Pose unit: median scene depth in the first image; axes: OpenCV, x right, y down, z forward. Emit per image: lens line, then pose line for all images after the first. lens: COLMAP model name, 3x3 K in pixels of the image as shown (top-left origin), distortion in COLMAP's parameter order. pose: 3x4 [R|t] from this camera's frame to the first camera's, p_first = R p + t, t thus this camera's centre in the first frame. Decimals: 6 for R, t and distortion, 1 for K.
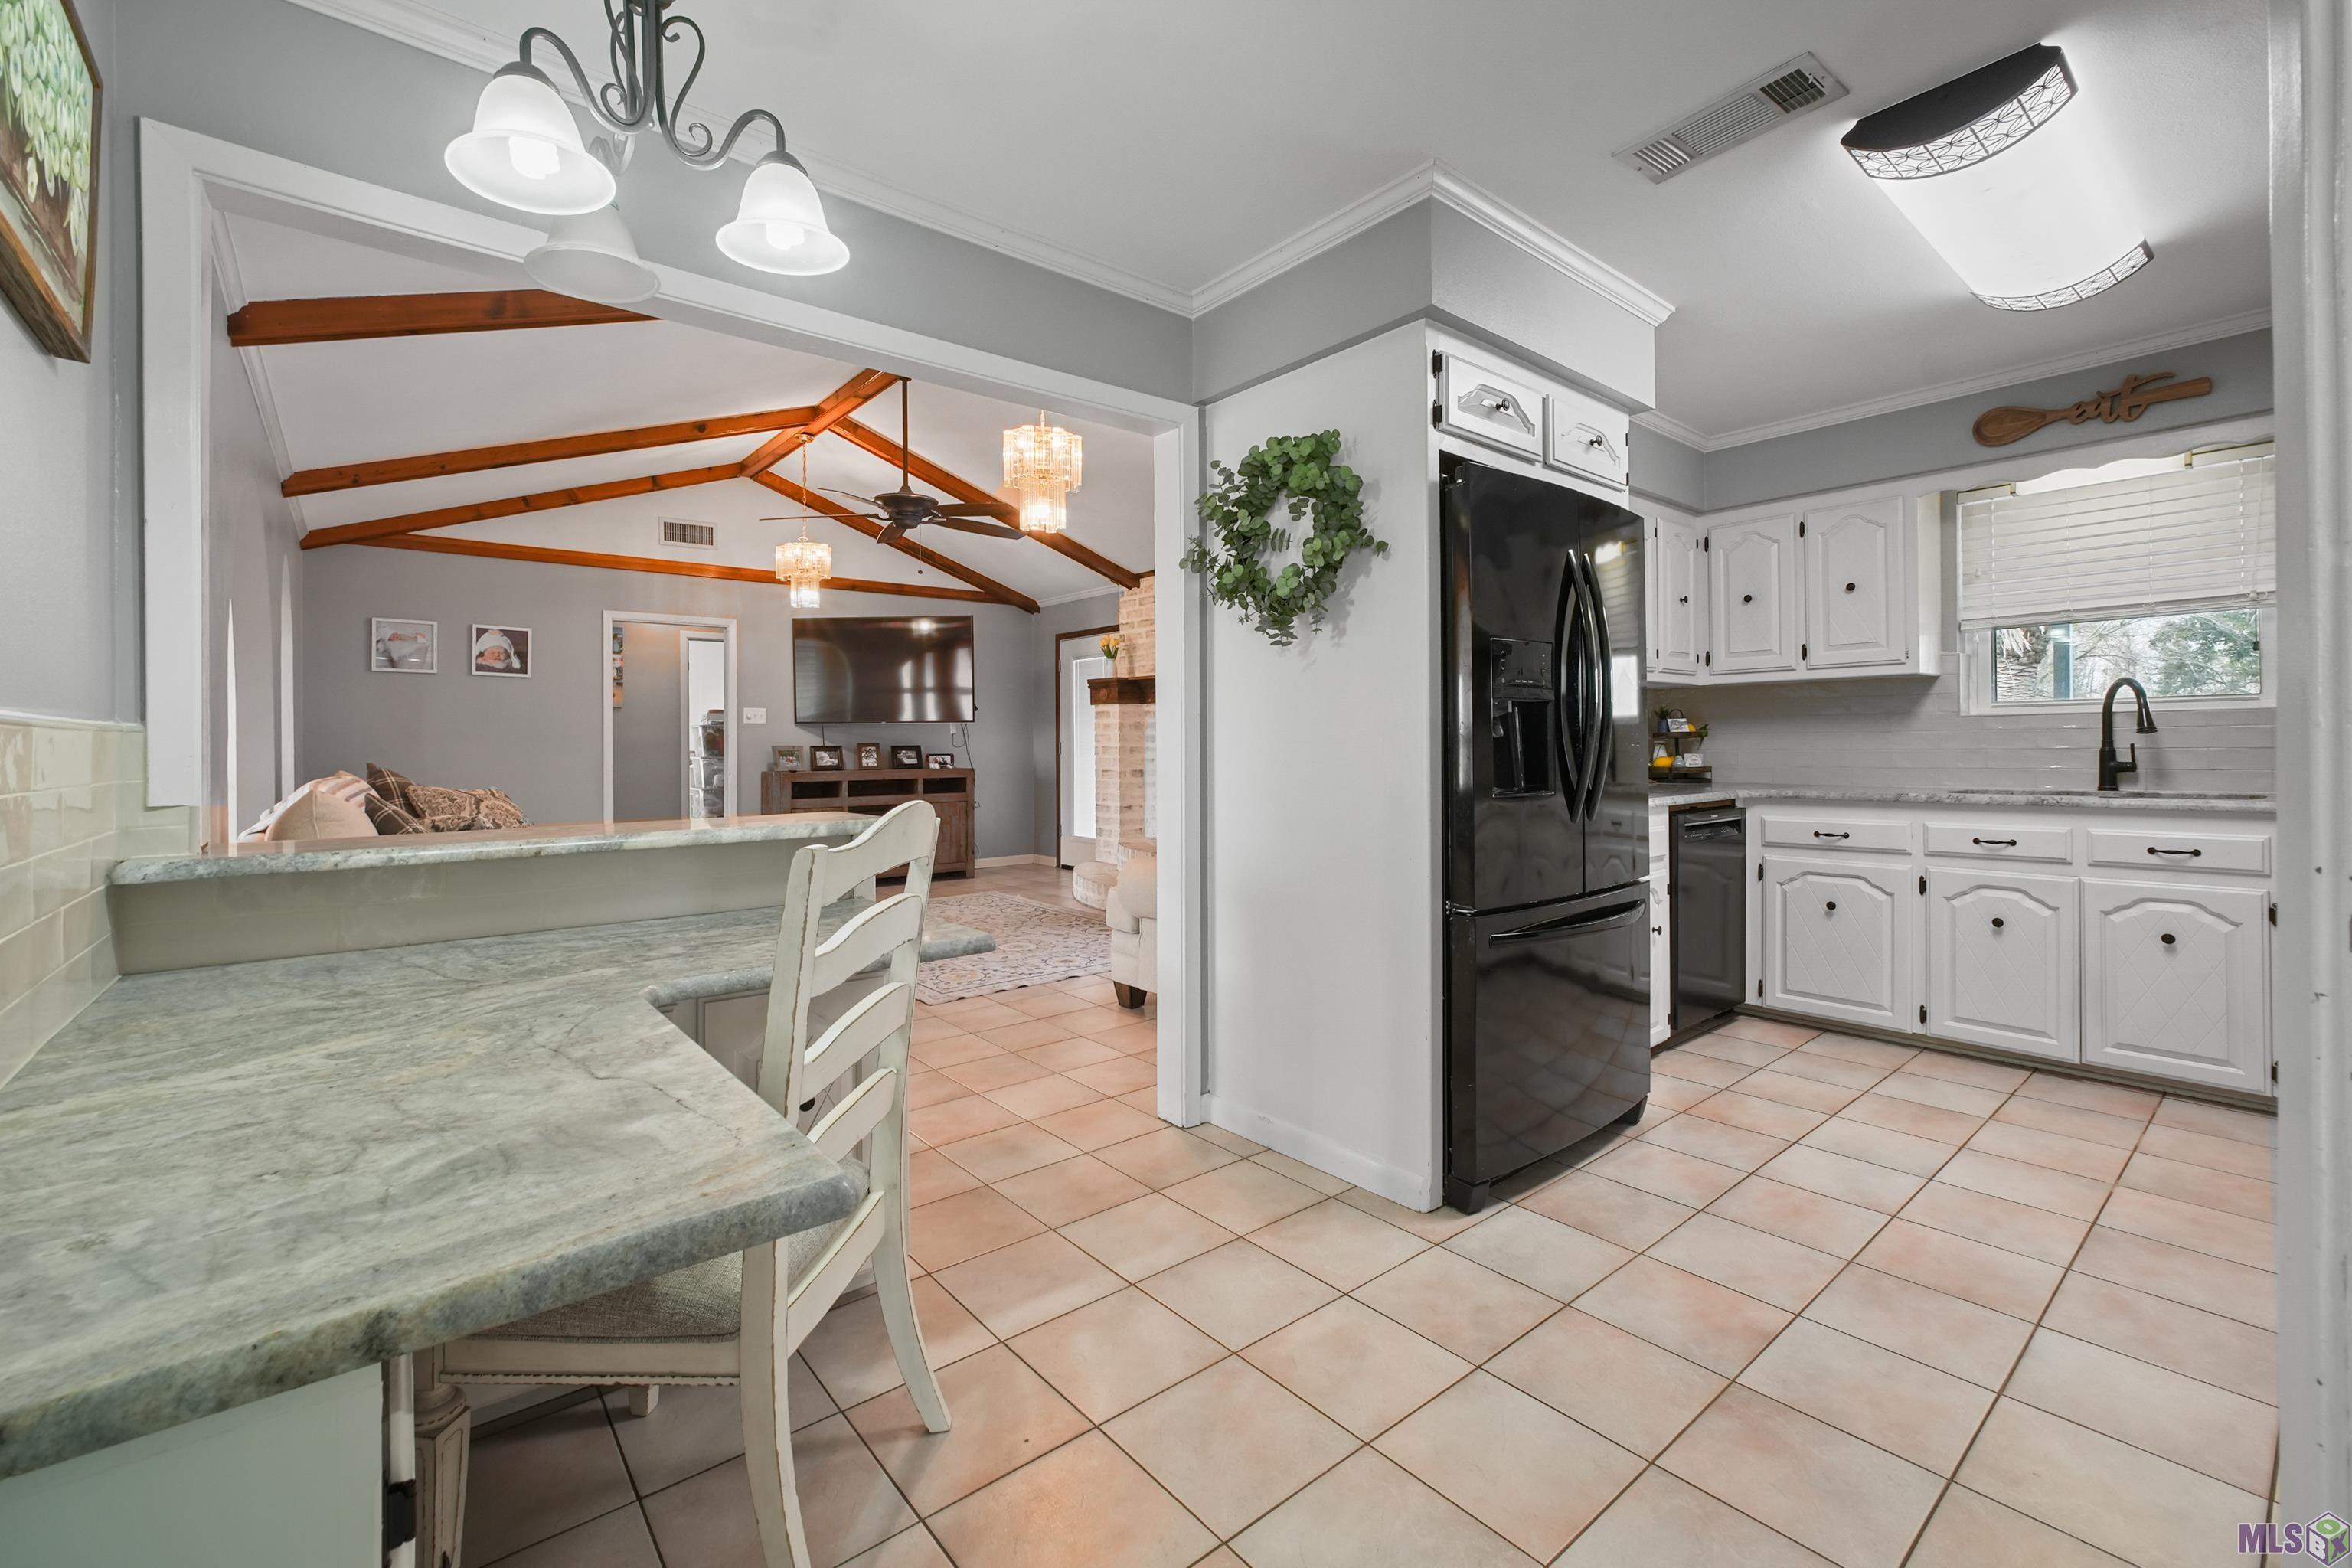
lens RADIAL K [[985.8, 0, 1175.8], [0, 985.8, 746.8], [0, 0, 1]] dist [-0.002057, -0.000240]
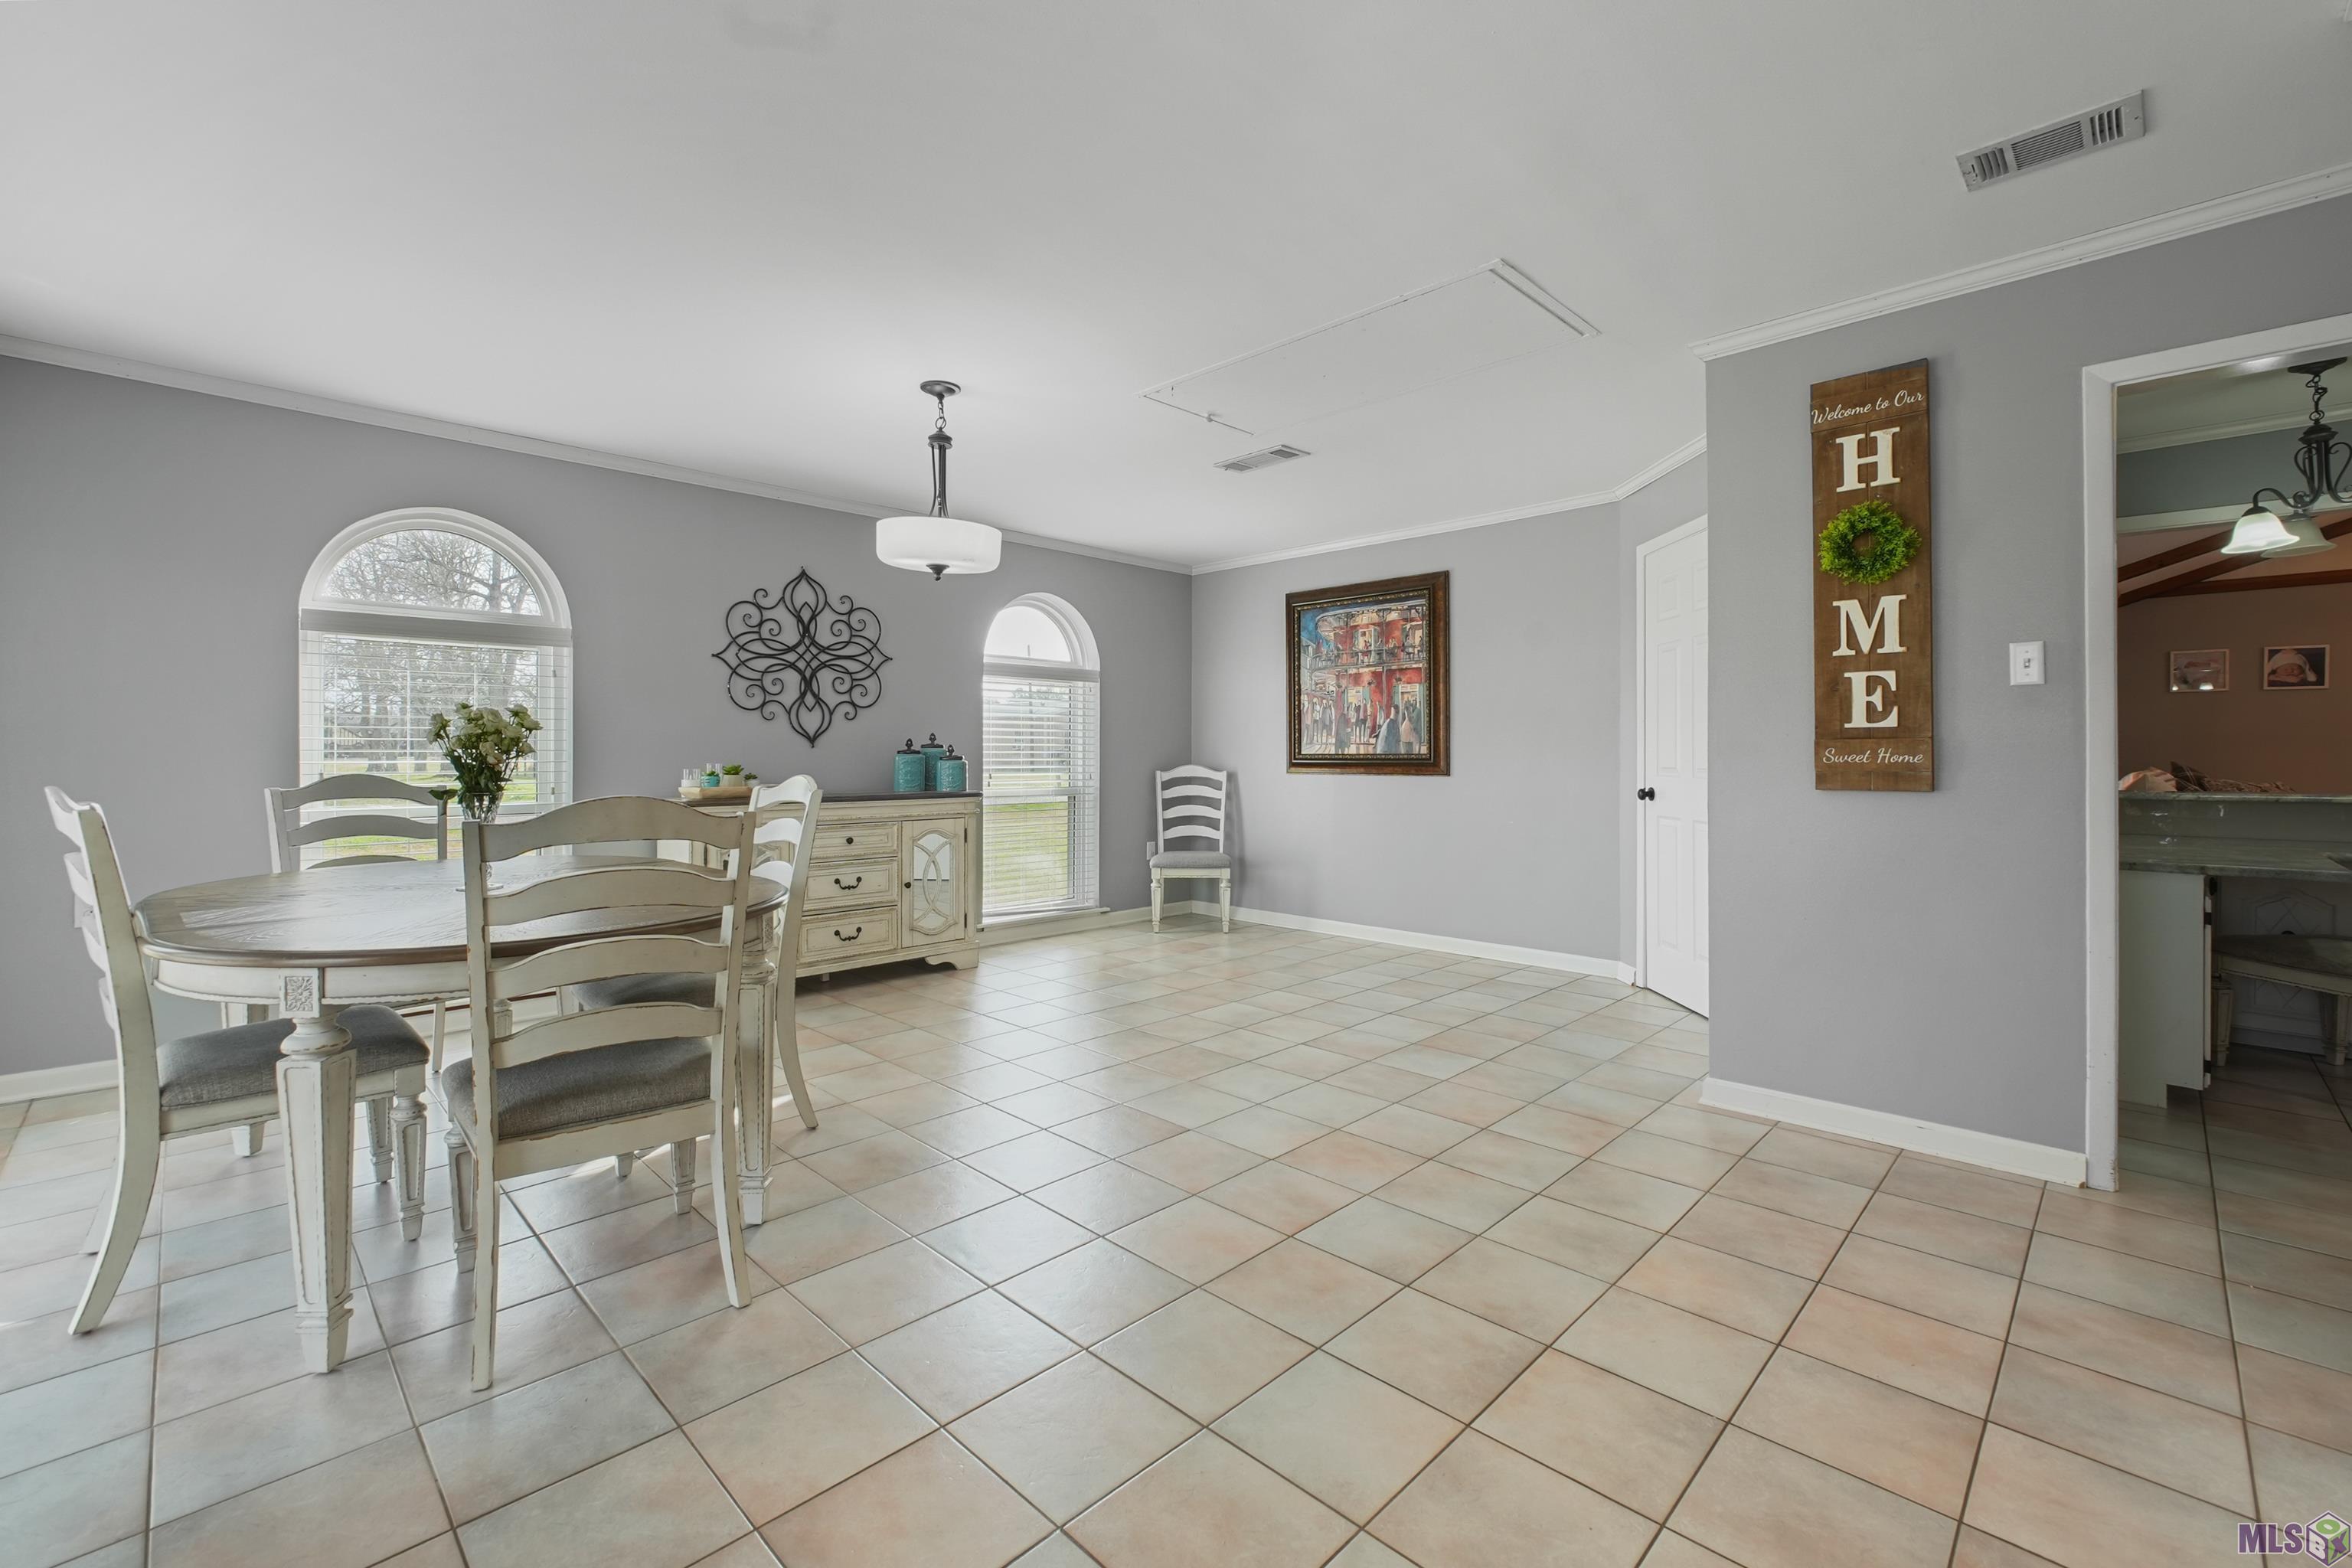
lens RADIAL K [[985.8, 0, 1175.8], [0, 985.8, 746.8], [0, 0, 1]] dist [-0.002057, -0.000240]
pose [[0.104059, -0.000768, -0.994571, 0.270488], [-0.004500, 0.999989, -0.001243, 0.001931], [0.994561, 0.004605, 0.104054, -0.352990]]
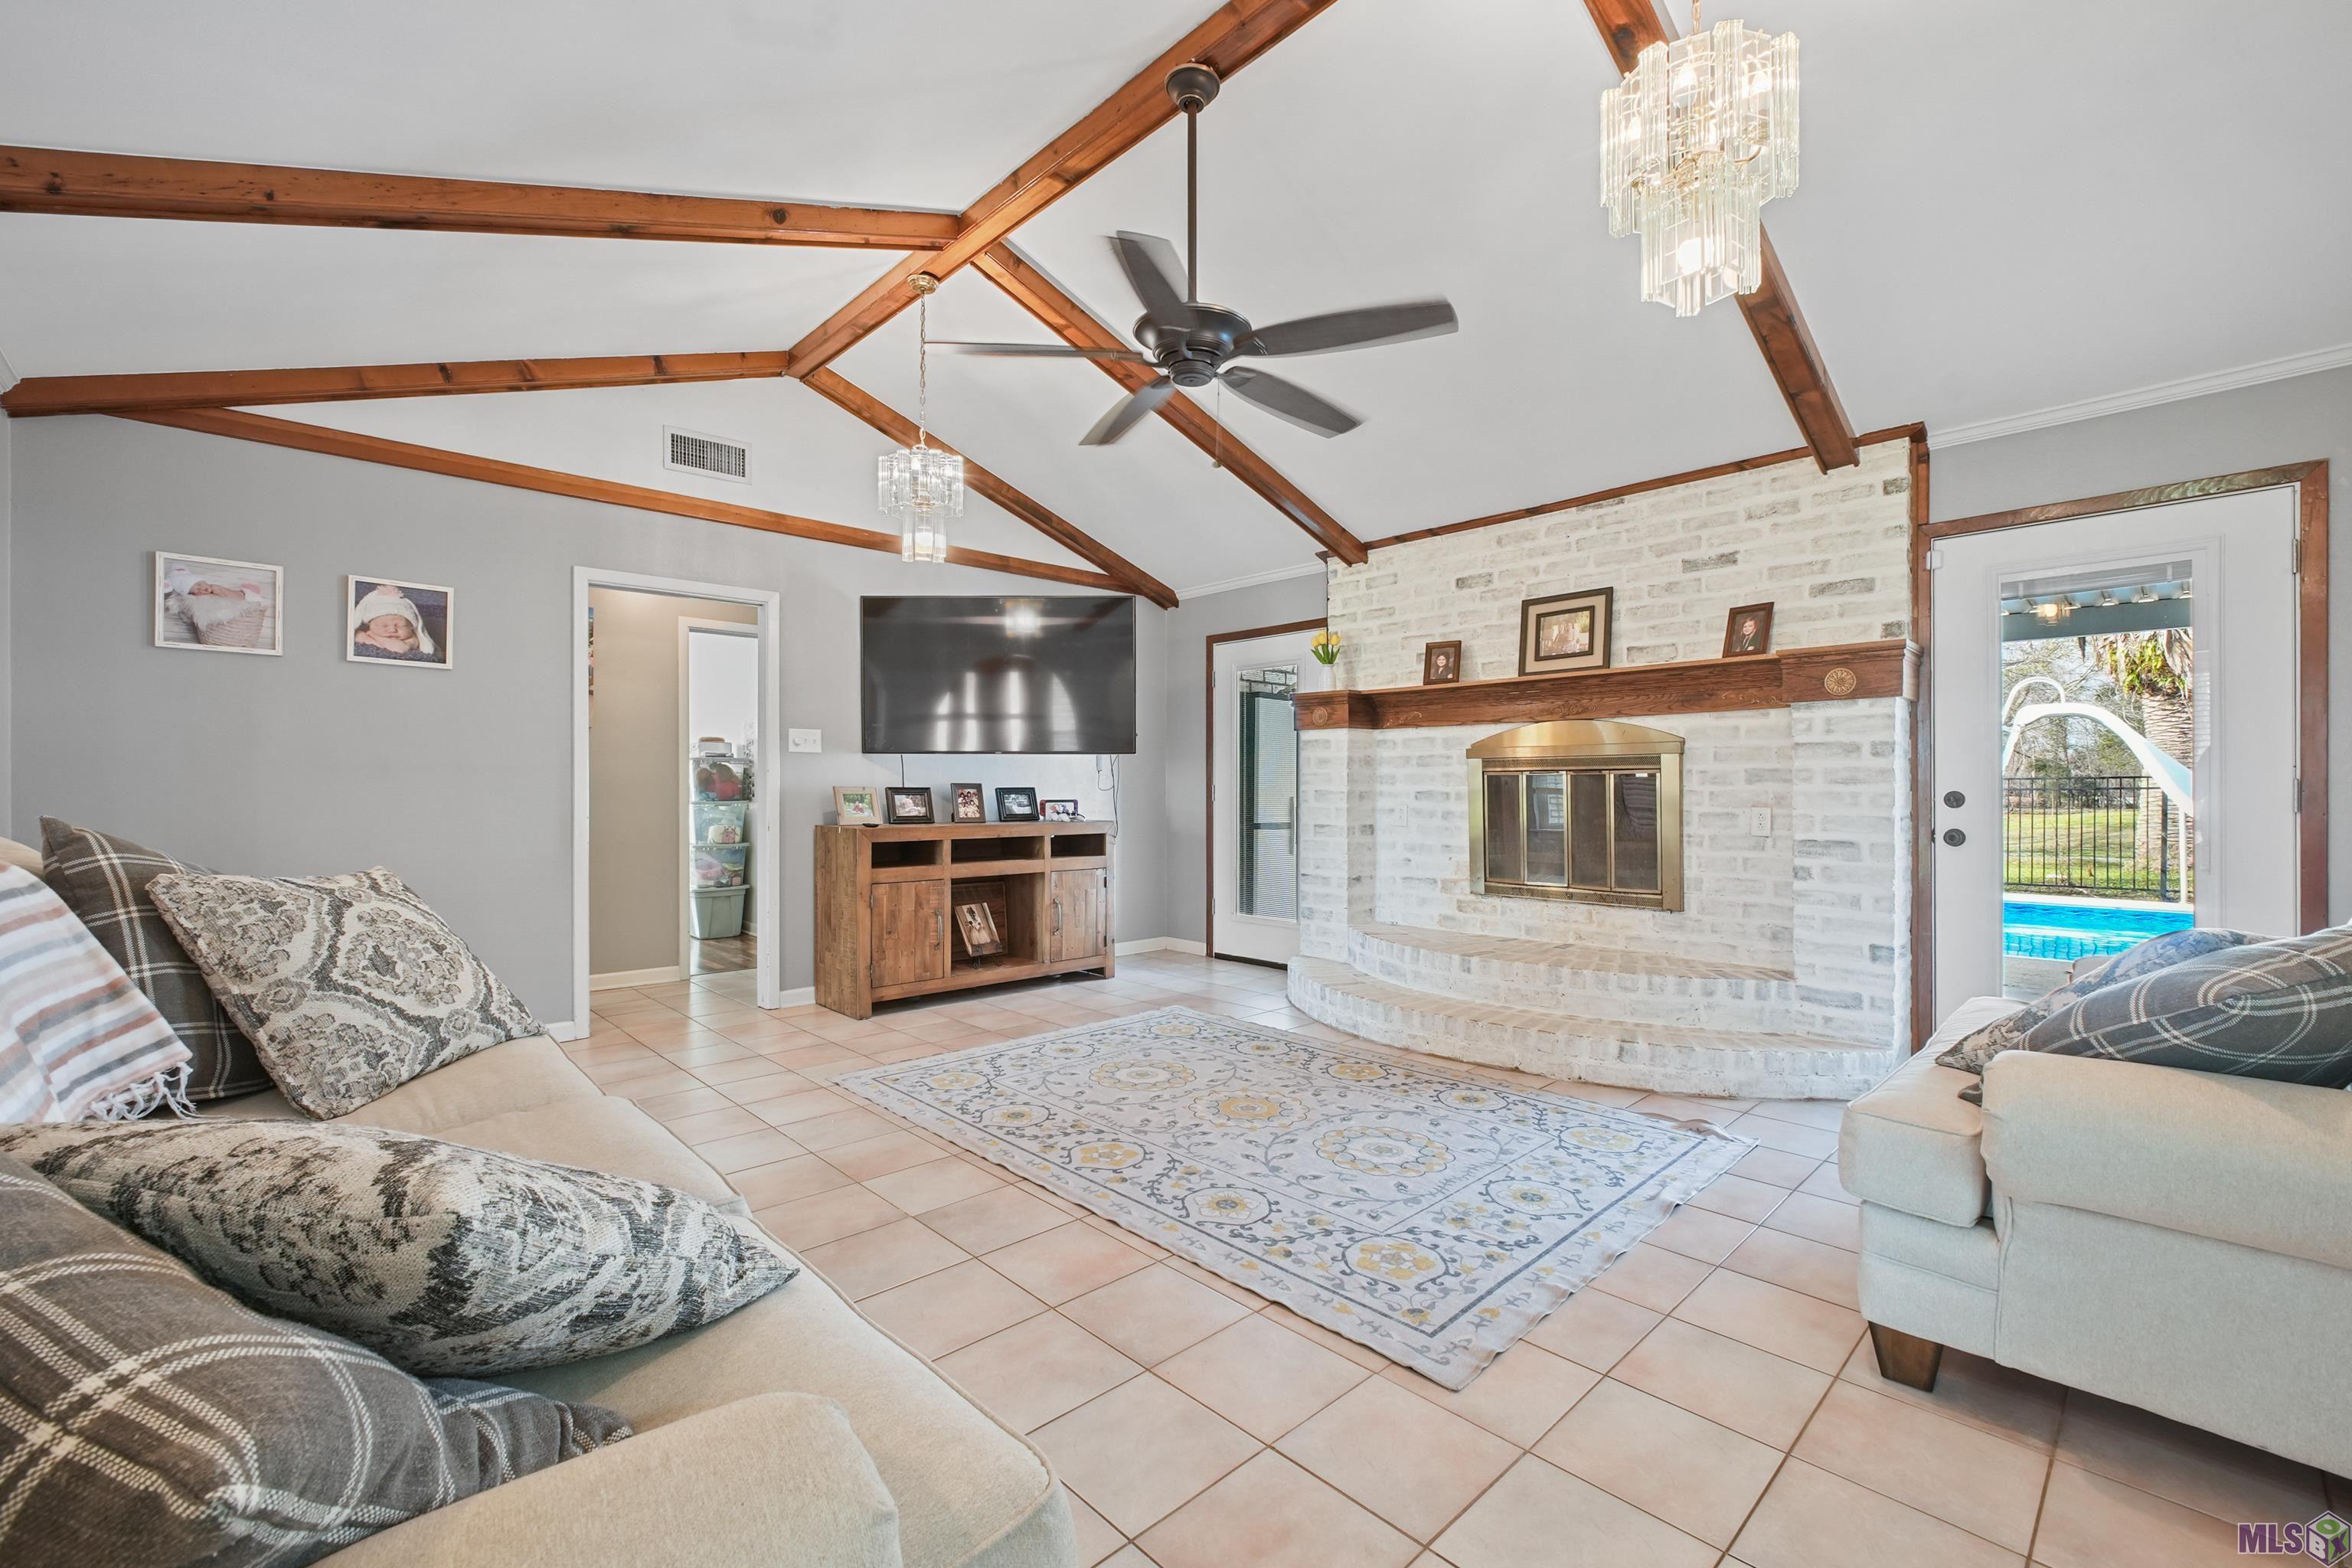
lens RADIAL K [[978.0, 0, 1179.2], [0, 978.0, 795.6], [0, 0, 1]] dist [0.000345, -0.000015]
pose [[0.997571, 0.005907, 0.069401, -0.221537], [-0.006169, 0.999975, 0.003561, 0.001441], [-0.069378, -0.003980, 0.997582, 0.326723]]
